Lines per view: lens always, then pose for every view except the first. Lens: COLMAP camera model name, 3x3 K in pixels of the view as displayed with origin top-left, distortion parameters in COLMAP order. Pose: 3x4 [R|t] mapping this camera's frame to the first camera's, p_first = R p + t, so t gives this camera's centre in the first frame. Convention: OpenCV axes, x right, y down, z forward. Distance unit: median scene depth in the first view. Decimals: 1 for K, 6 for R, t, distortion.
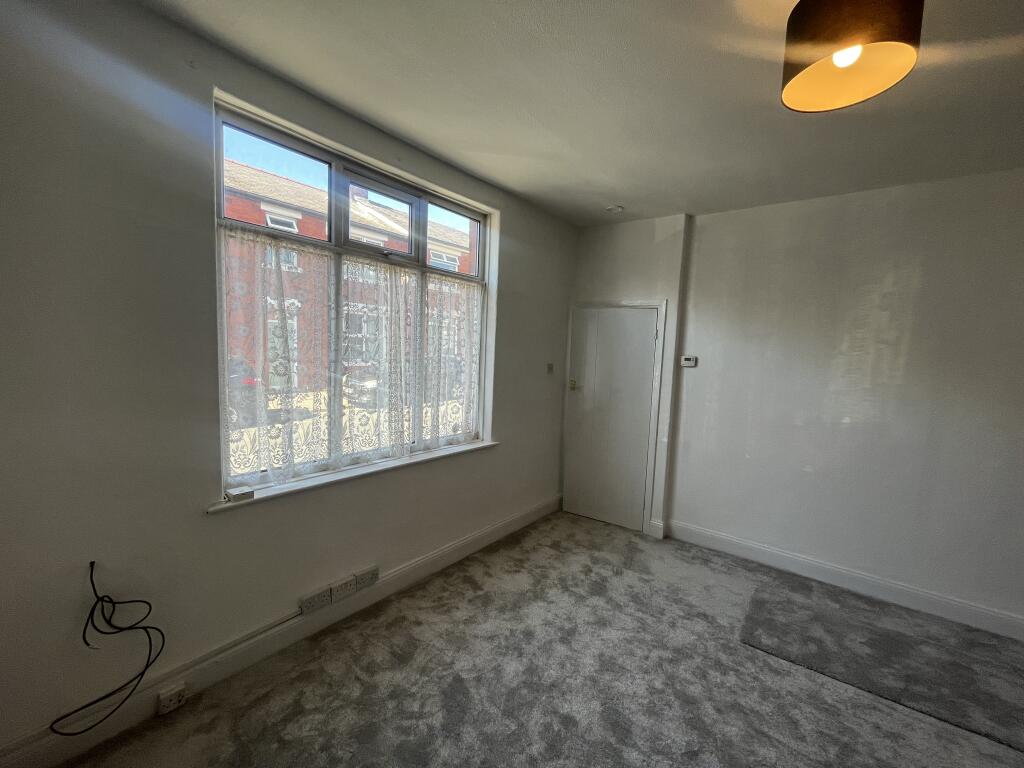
lens RADIAL K [[419.3, 0, 506.5], [0, 419.3, 388.5], [0, 0, 1]] dist [-0.002916, 0.000694]
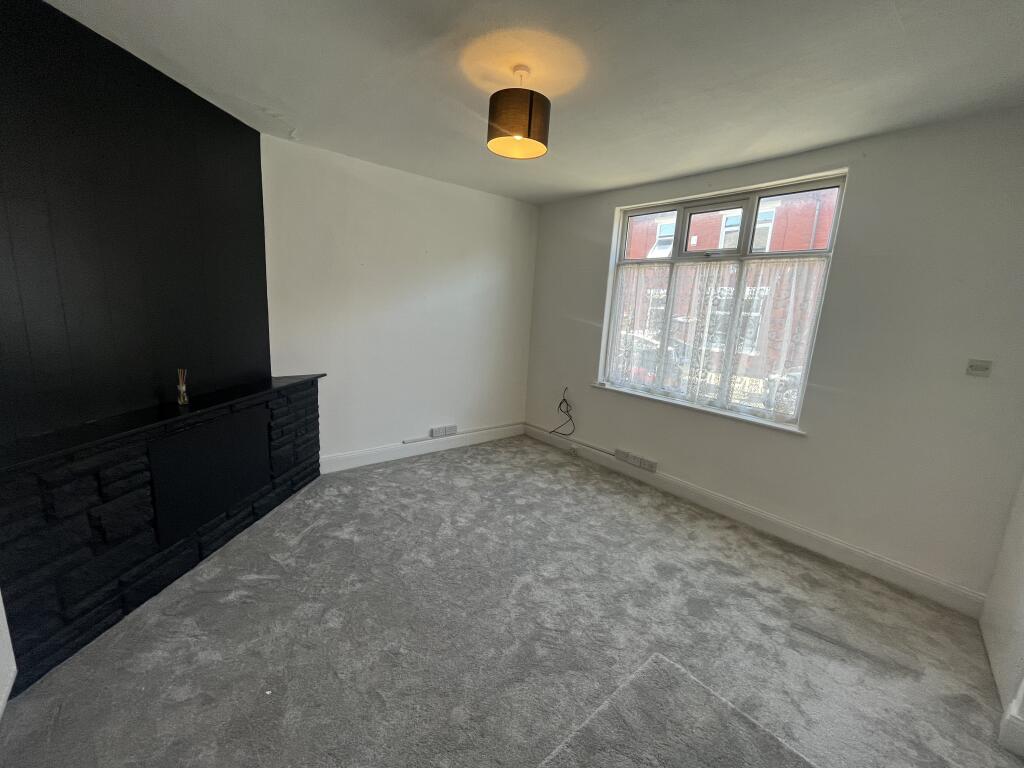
lens RADIAL K [[419.3, 0, 510.6], [0, 419.3, 387.5], [0, 0, 1]] dist [-0.002916, 0.000694]
pose [[-0.203525, 0.127144, -0.970779, 1.298064], [-0.164475, 0.973001, 0.161918, -0.009310], [0.965156, 0.192623, -0.177118, 0.720863]]
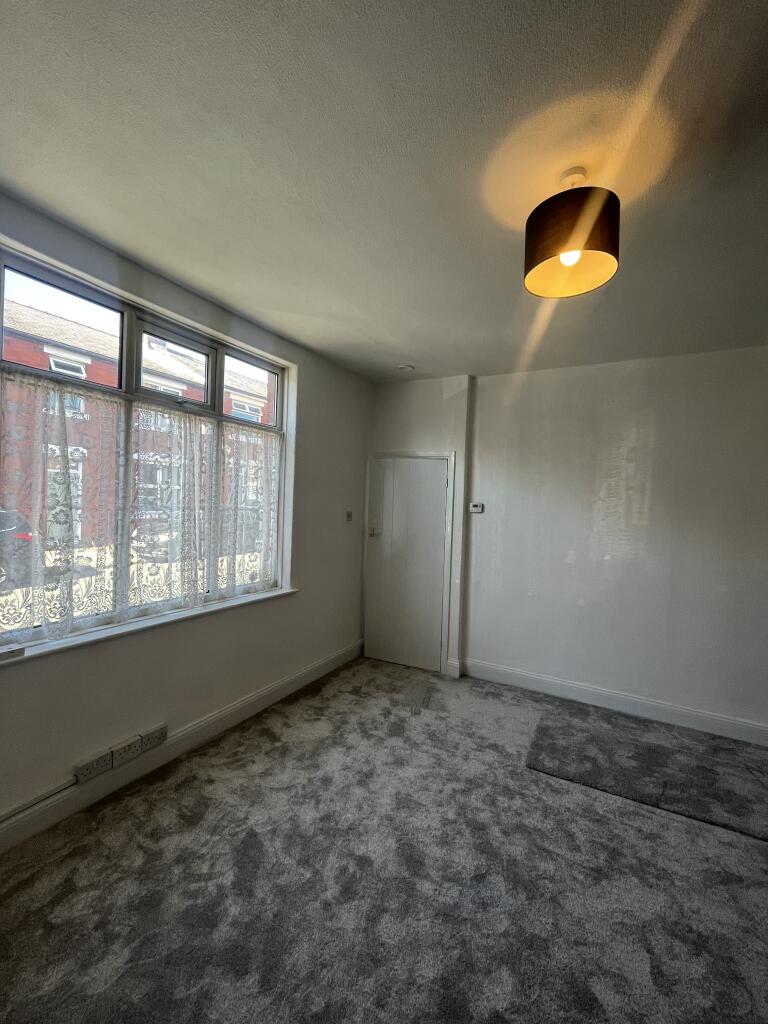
lens RADIAL K [[419.3, 0, 377.3], [0, 419.3, 508.4], [0, 0, 1]] dist [-0.002916, 0.000694]
pose [[0.988299, -0.008589, 0.152290, 0.024387], [0.019803, 0.997188, -0.072278, 0.014905], [-0.151241, 0.074448, 0.985689, -0.043794]]
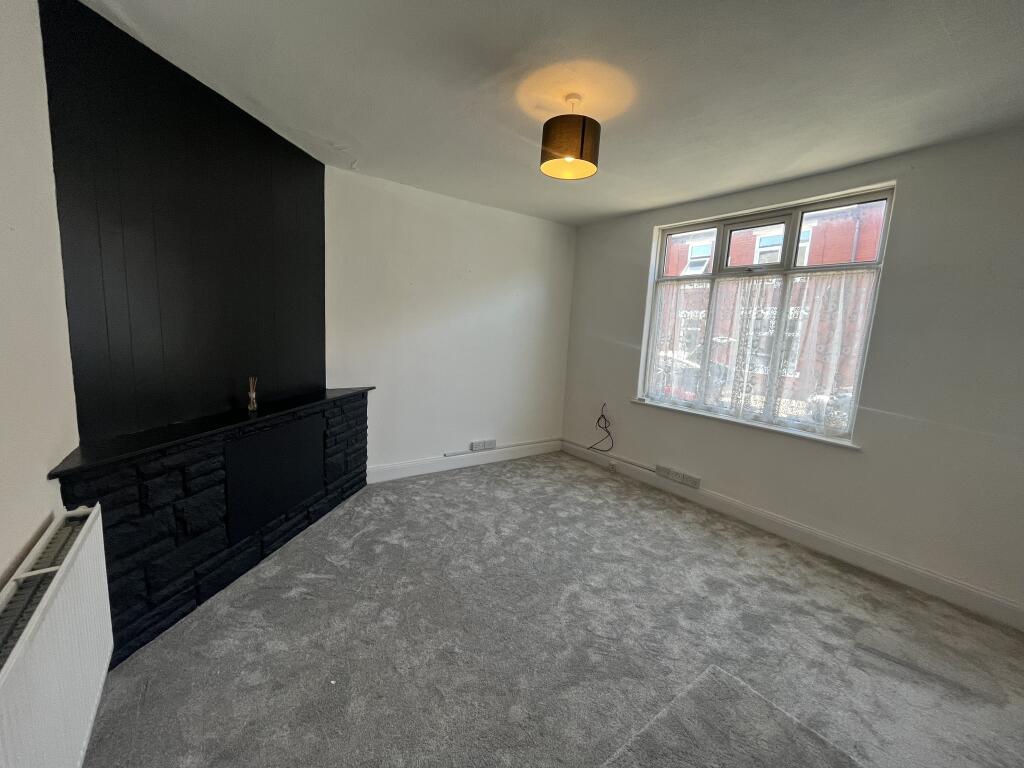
lens RADIAL K [[419.3, 0, 510.8], [0, 419.3, 387.3], [0, 0, 1]] dist [-0.002916, 0.000694]
pose [[-0.266901, 0.072513, -0.960992, 1.345369], [-0.161674, 0.979664, 0.118824, 0.027688], [0.950066, 0.187081, -0.249750, 0.684373]]
